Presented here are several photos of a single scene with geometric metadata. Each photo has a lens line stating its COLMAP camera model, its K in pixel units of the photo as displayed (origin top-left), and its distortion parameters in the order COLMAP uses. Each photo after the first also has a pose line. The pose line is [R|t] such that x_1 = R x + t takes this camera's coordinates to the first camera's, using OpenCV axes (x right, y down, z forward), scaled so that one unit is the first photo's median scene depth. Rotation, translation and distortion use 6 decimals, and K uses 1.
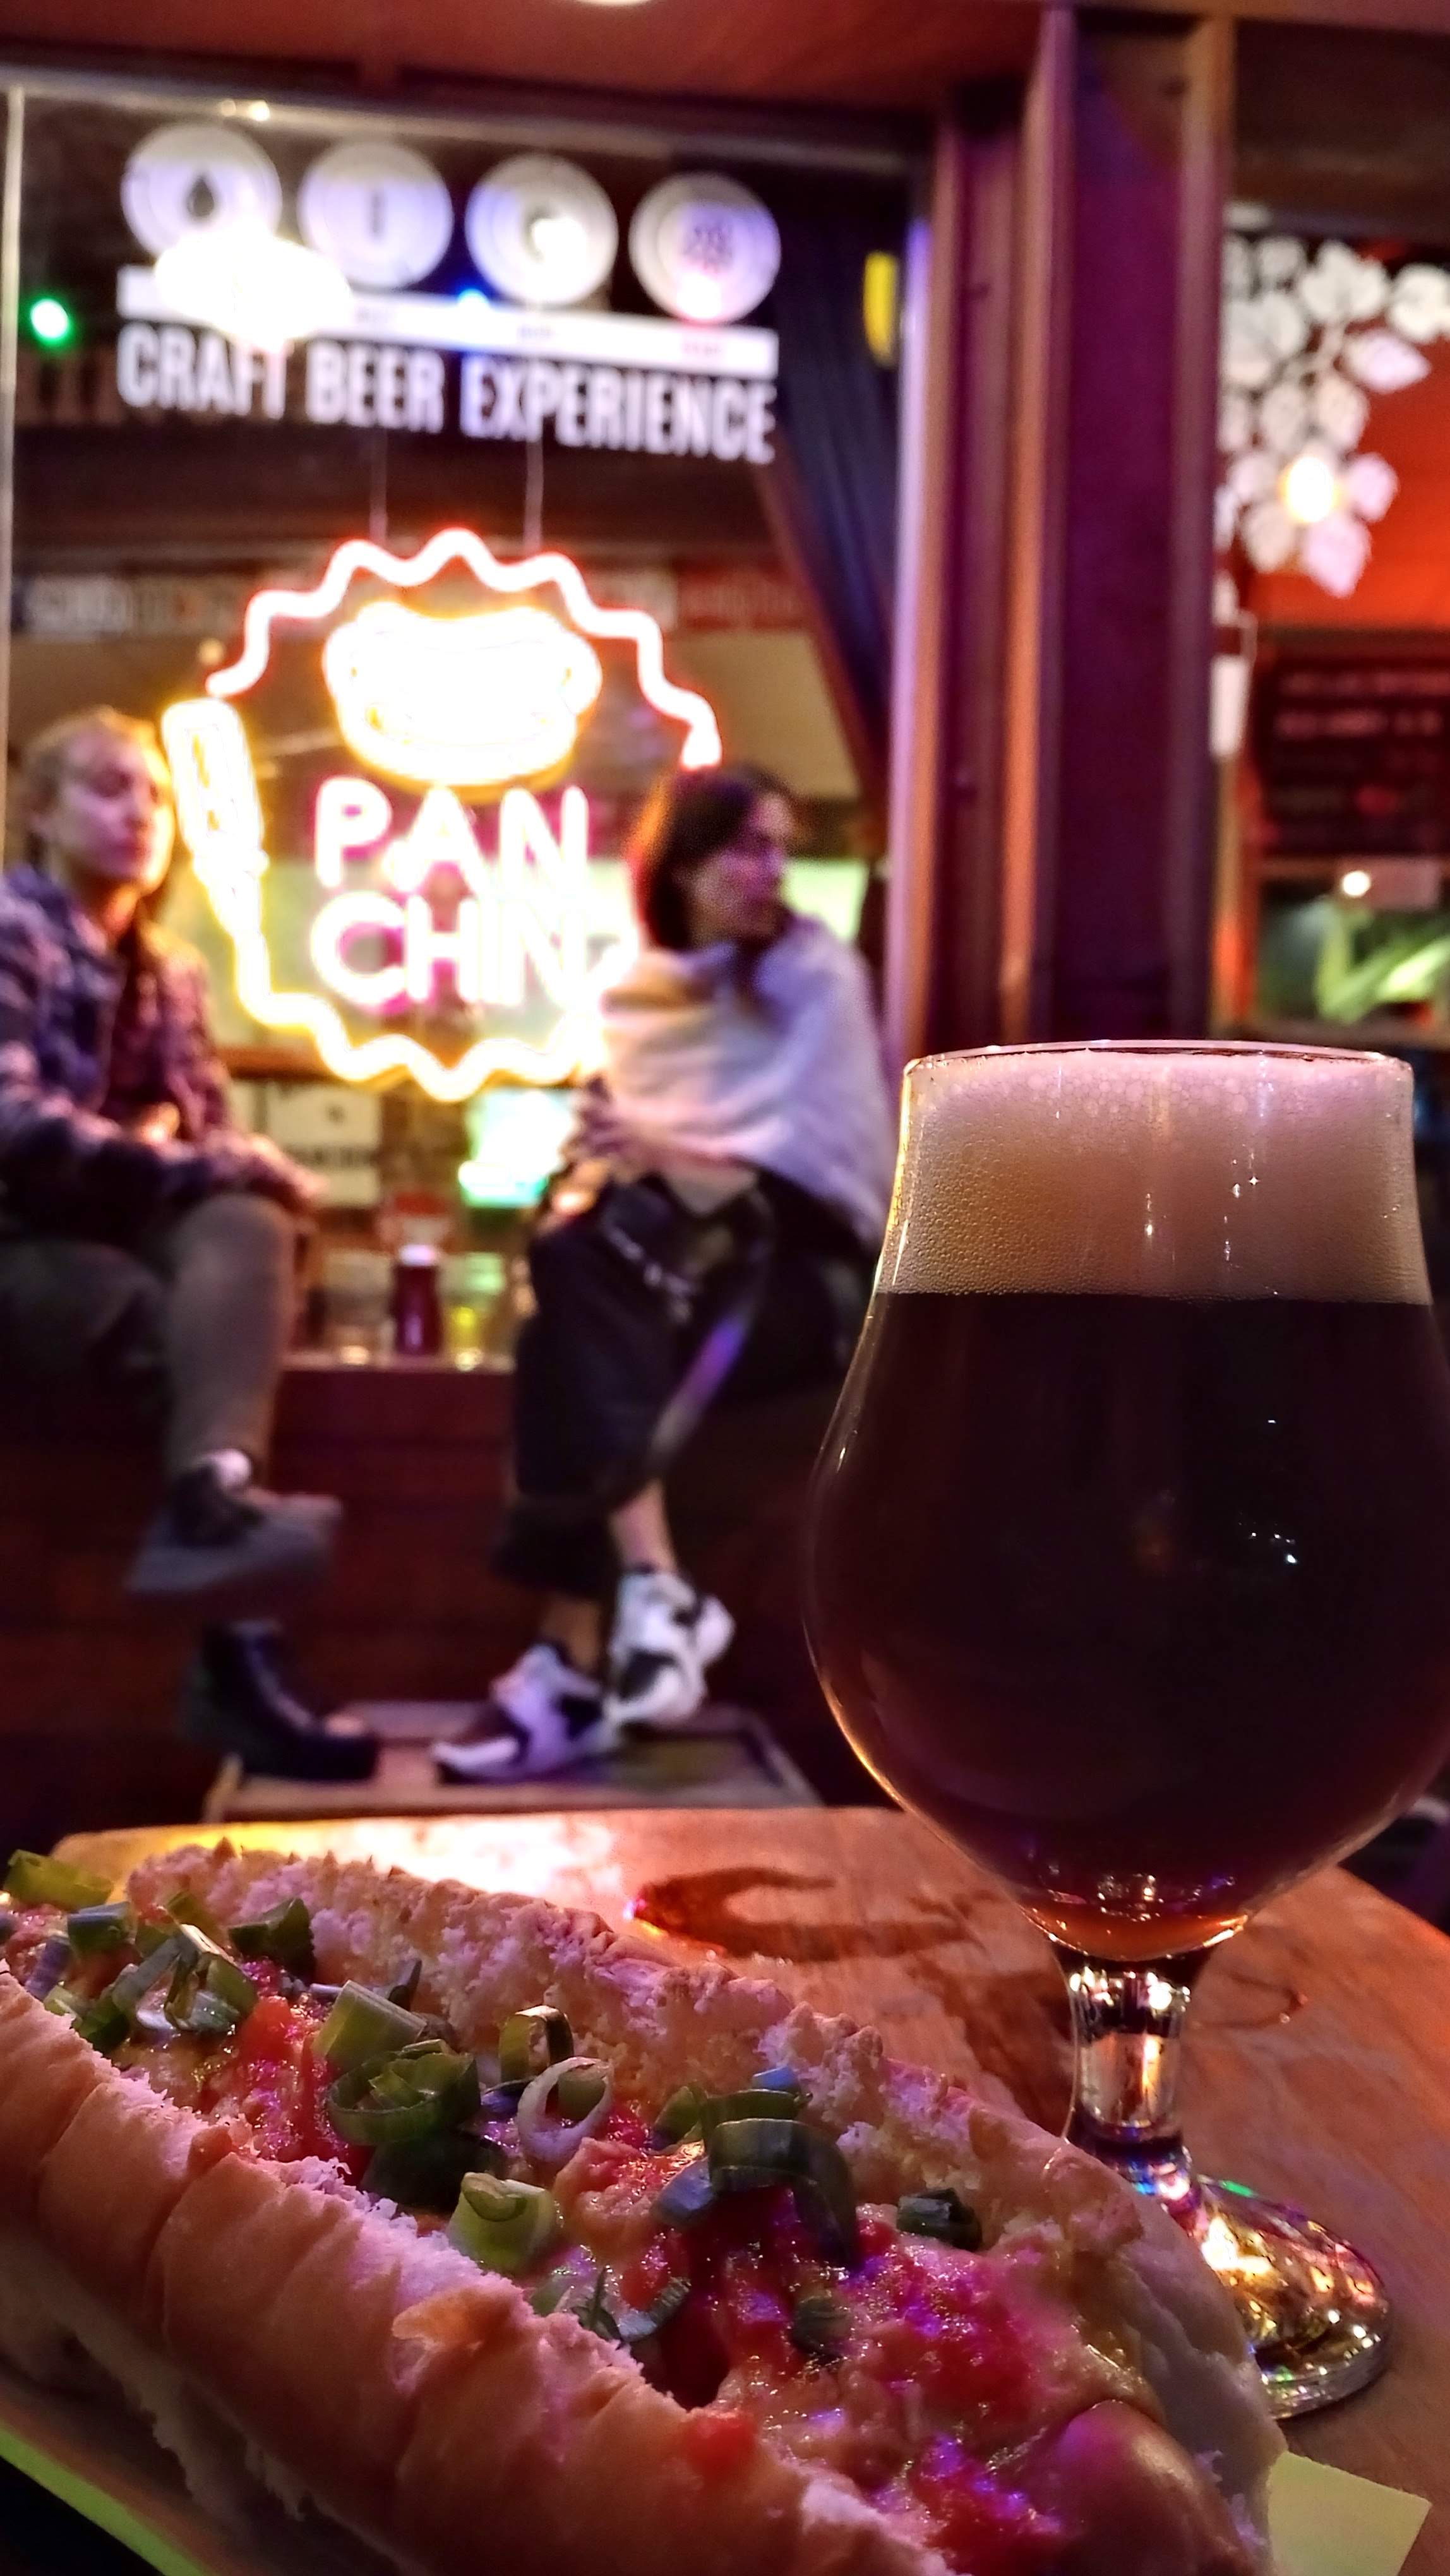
lens RADIAL K [[2098.1, 0, 725.0], [0, 2098.1, 1288.0], [0, 0, 1]] dist [0.000519, 0.001251]
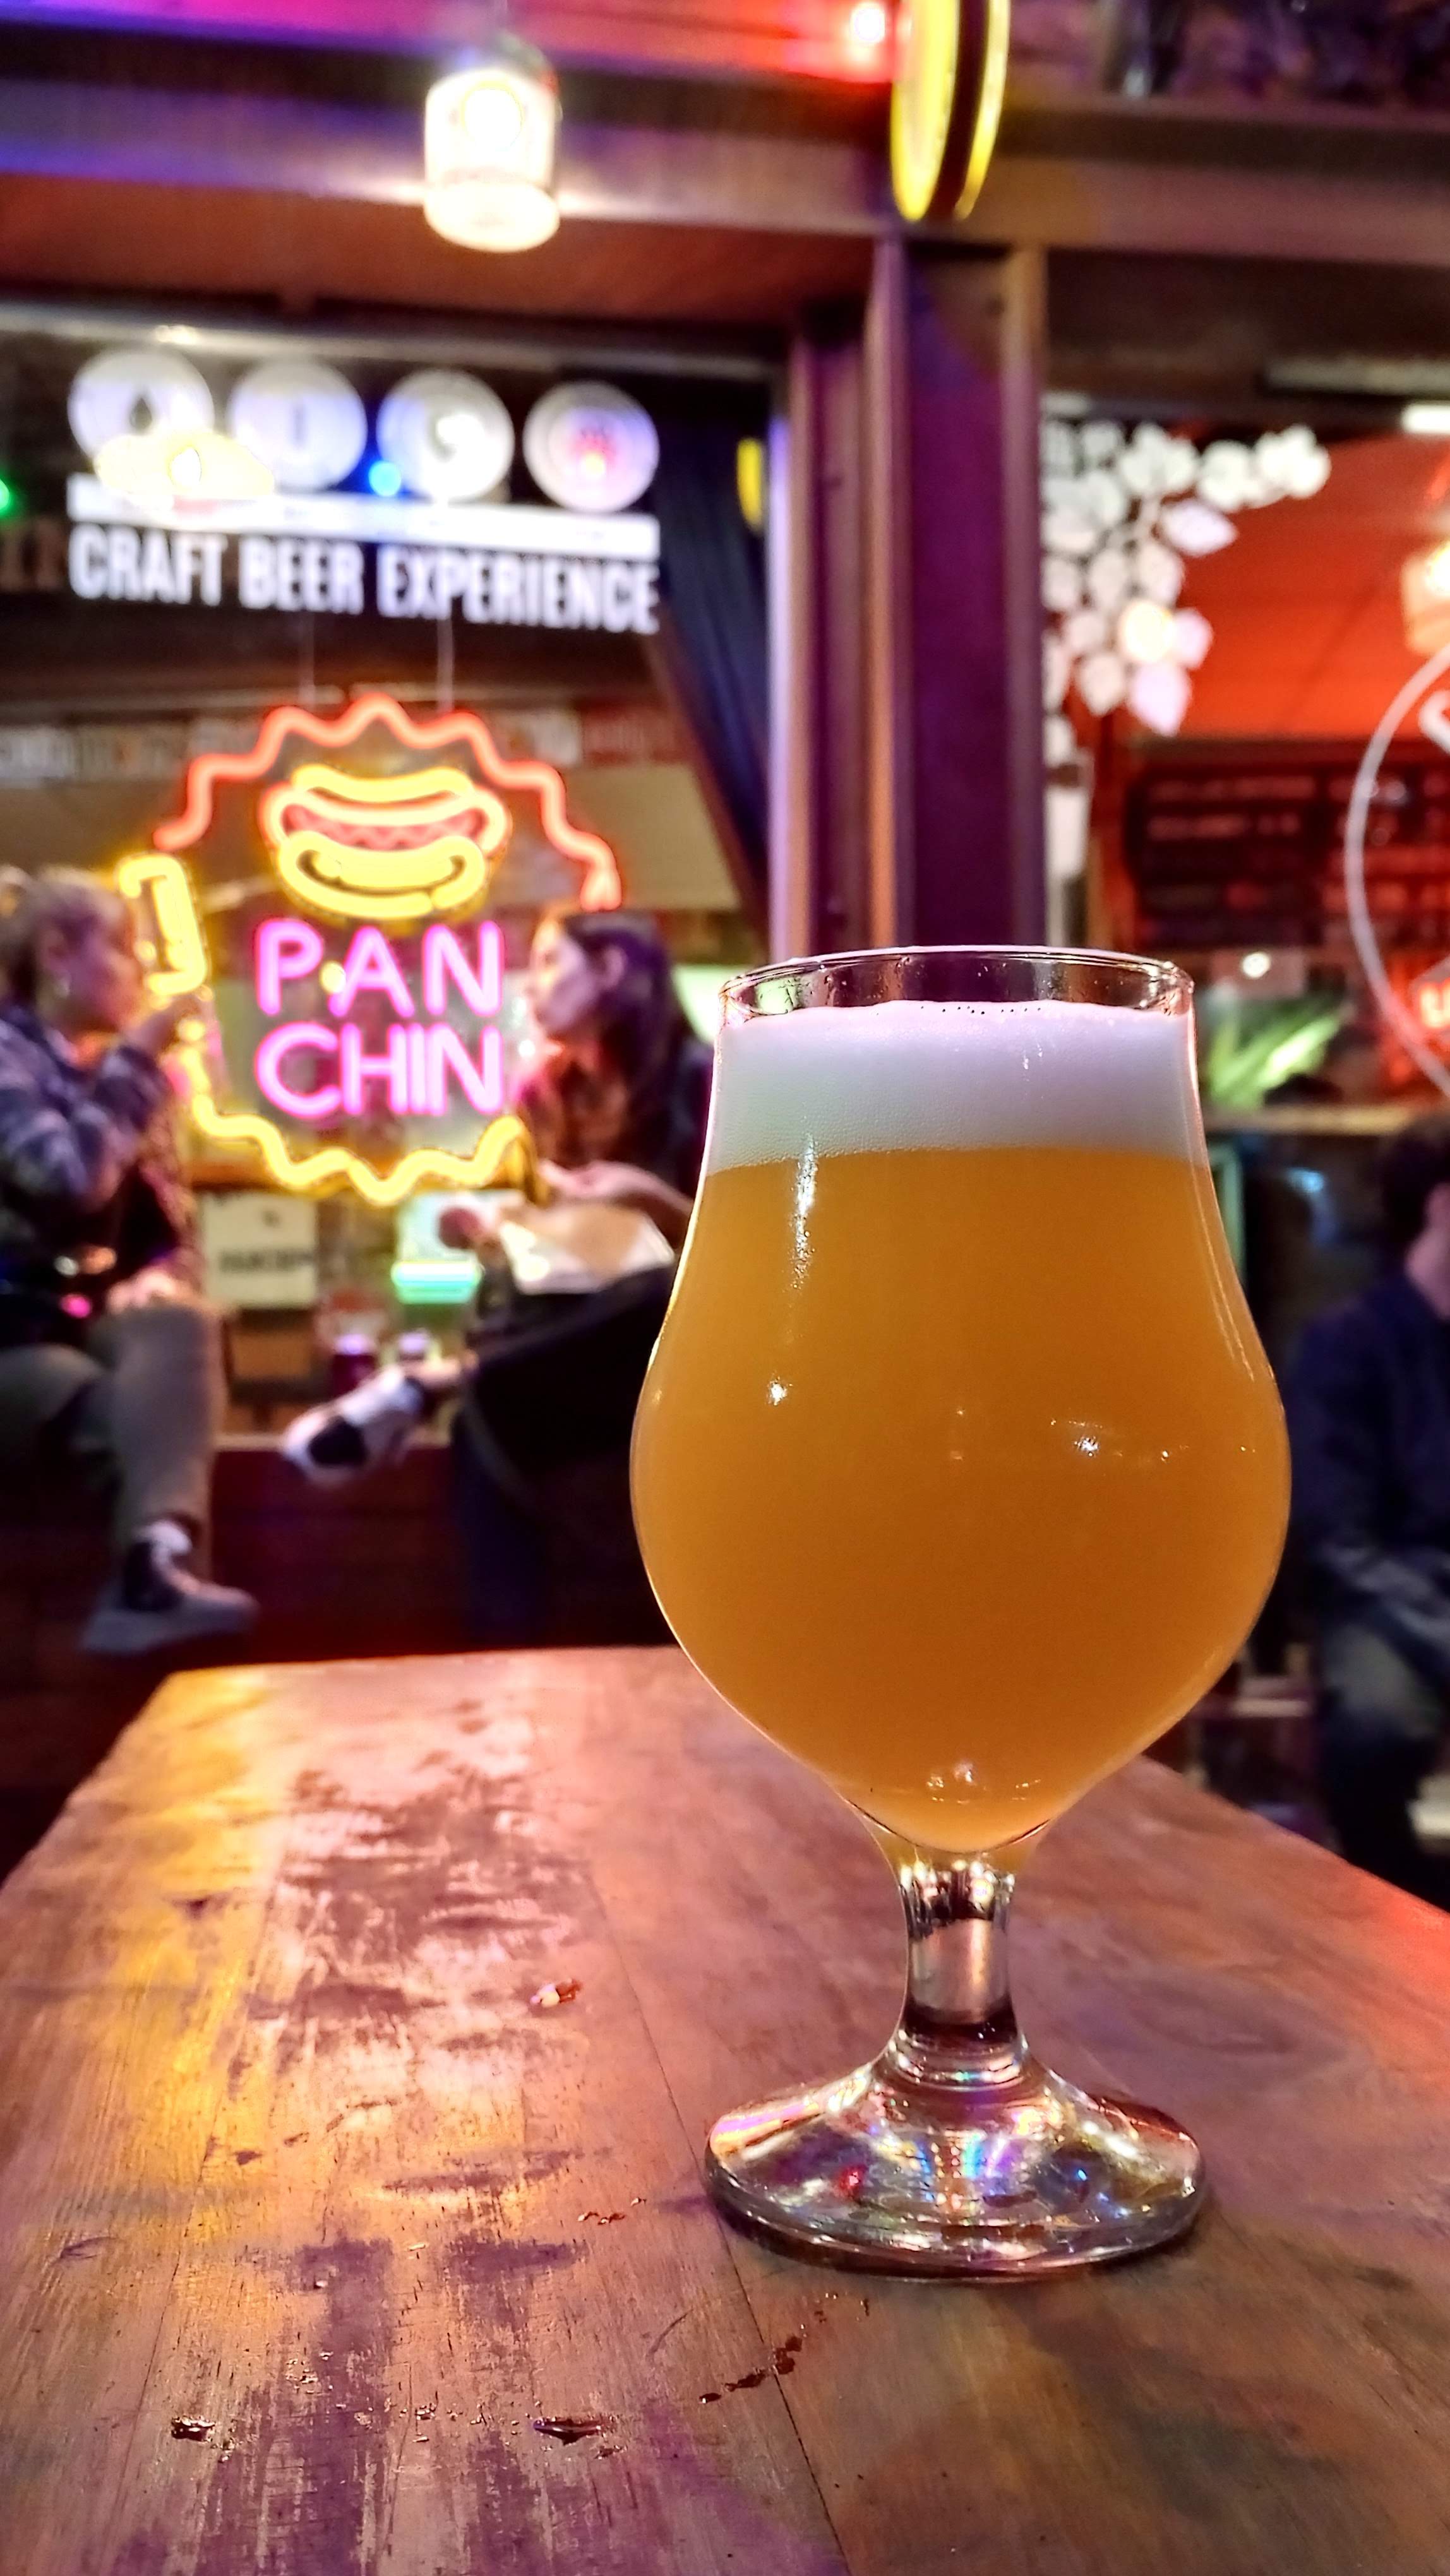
lens RADIAL K [[2062.7, 0, 687.6], [0, 2062.7, 1292.1], [0, 0, 1]] dist [0.070068, -0.000290]
pose [[0.999446, -0.028473, 0.017261, 0.009867], [0.029154, 0.998751, -0.040574, 0.006205], [-0.016084, 0.041055, 0.999027, -0.101670]]
